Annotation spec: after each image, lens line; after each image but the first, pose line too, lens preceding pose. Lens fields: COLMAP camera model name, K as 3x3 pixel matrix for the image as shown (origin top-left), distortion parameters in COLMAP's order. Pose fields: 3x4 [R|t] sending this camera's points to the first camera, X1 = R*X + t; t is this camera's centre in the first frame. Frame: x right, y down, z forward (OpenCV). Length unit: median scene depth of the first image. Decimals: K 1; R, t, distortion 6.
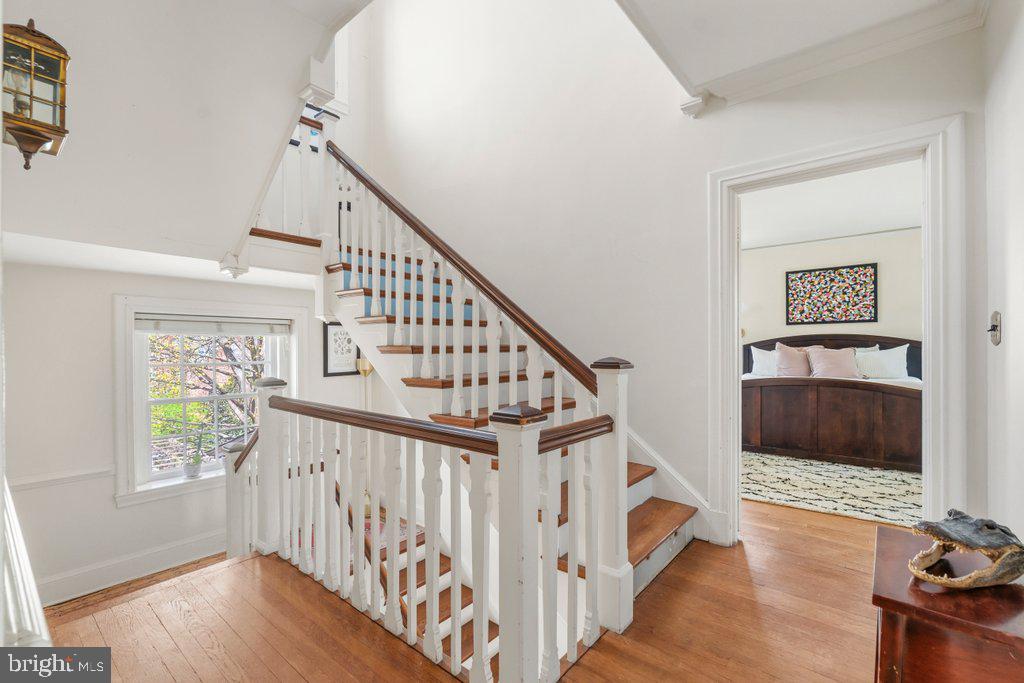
lens RADIAL K [[447.6, 0, 512.1], [0, 447.6, 343.2], [0, 0, 1]] dist [-0.003870, 0.002186]
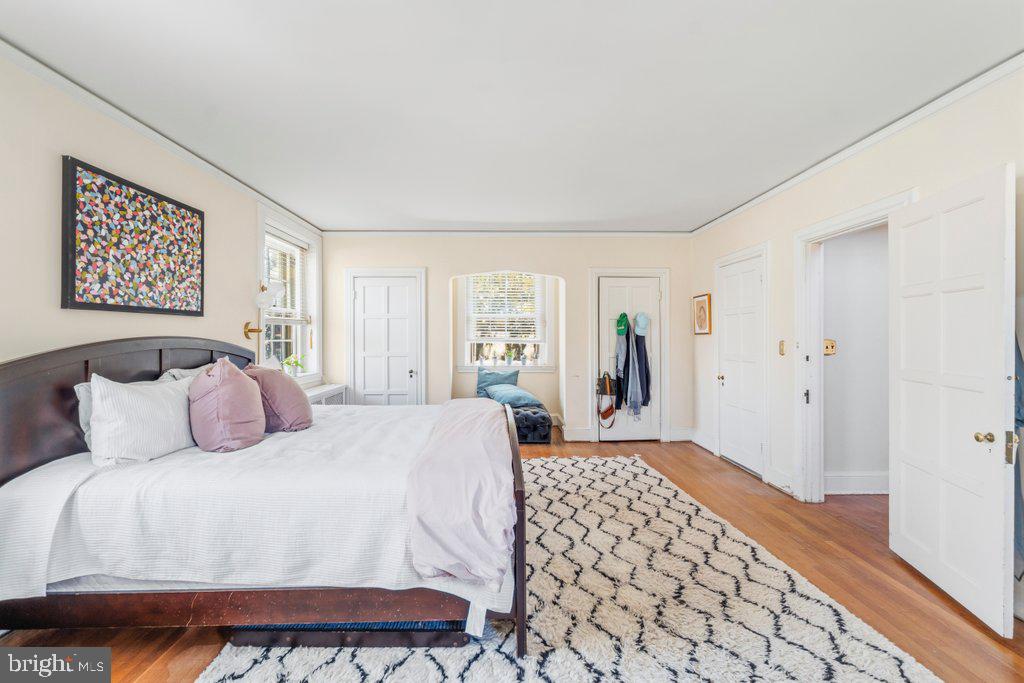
lens RADIAL K [[447.6, 0, 507.7], [0, 447.6, 339.6], [0, 0, 1]] dist [-0.003870, 0.002186]
pose [[-0.635682, 0.003190, 0.771945, 0.129438], [-0.000175, 0.999991, -0.004276, -0.015253], [-0.771951, -0.002853, -0.635675, 1.009344]]
